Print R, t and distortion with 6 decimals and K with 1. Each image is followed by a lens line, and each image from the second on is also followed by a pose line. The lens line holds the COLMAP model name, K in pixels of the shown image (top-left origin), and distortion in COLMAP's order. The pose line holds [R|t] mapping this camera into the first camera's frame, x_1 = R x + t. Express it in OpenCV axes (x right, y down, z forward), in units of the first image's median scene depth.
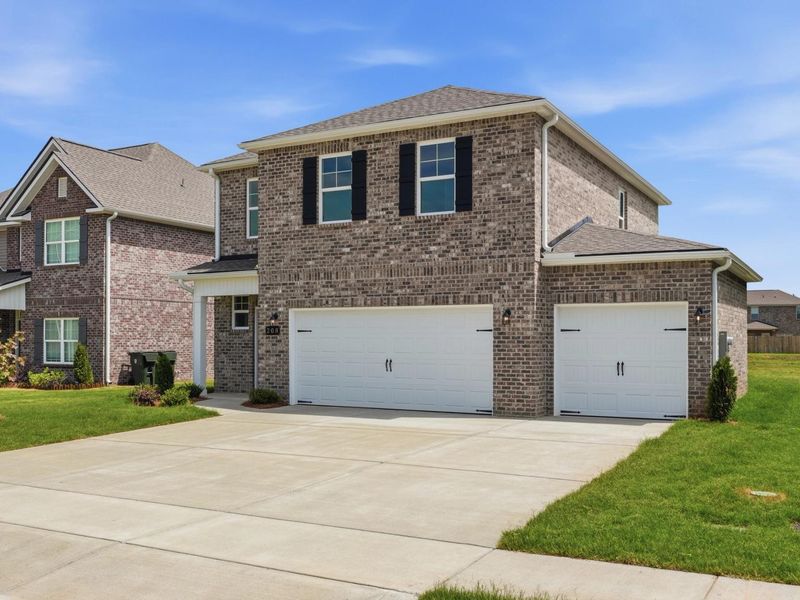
lens RADIAL K [[797.1, 0, 400.3], [0, 797.1, 326.1], [0, 0, 1]] dist [-0.002050, -0.000825]
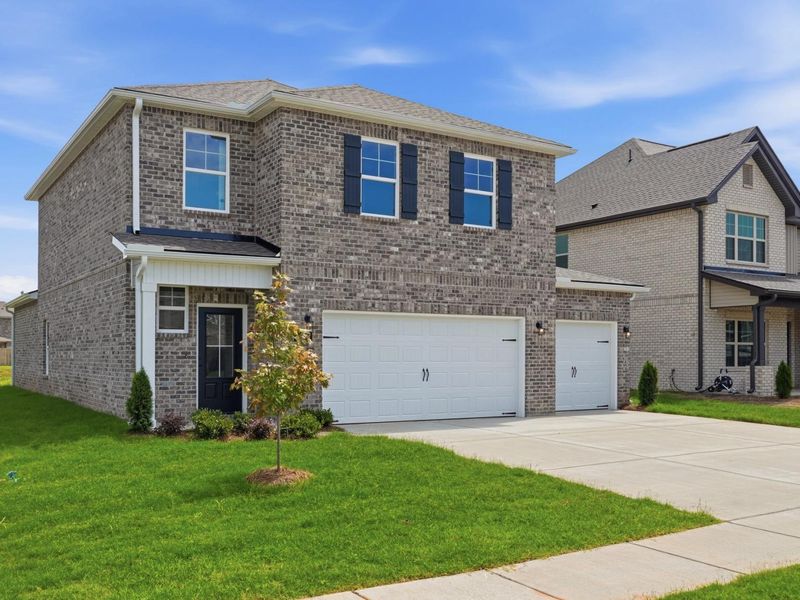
lens RADIAL K [[805.3, 0, 399.7], [0, 805.3, 346.8], [0, 0, 1]] dist [-0.009534, -0.000752]
pose [[0.486490, 0.008281, 0.873647, -0.884690], [-0.016111, 0.999870, -0.000506, 0.016493], [-0.873538, -0.013829, 0.486560, 0.558173]]
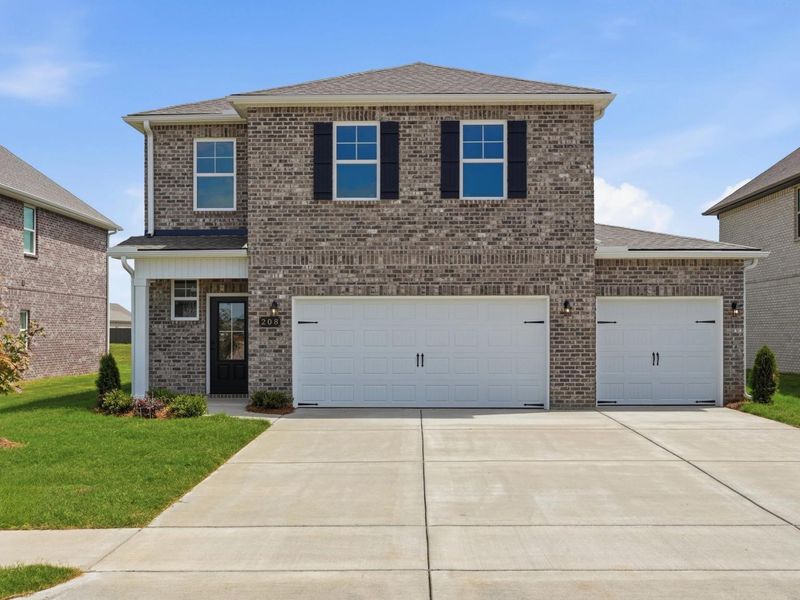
lens RADIAL K [[817.2, 0, 399.9], [0, 817.2, 324.0], [0, 0, 1]] dist [-0.007157, 0.002472]
pose [[0.886492, 0.002289, 0.462738, -0.472796], [-0.004554, 0.999982, 0.003778, 0.004308], [-0.462721, -0.005457, 0.886487, 0.179414]]
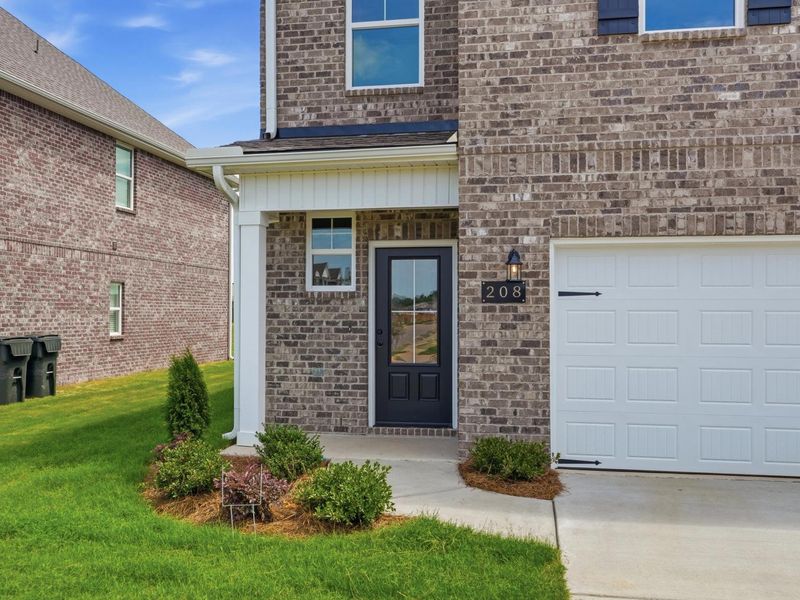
lens RADIAL K [[762.6, 0, 387.7], [0, 762.6, 308.7], [0, 0, 1]] dist [-0.006769, 0.001219]
pose [[0.950290, 0.003333, 0.311349, -0.365093], [-0.006626, 0.999933, 0.009517, 0.011611], [-0.311297, -0.011107, 0.950248, 0.694473]]
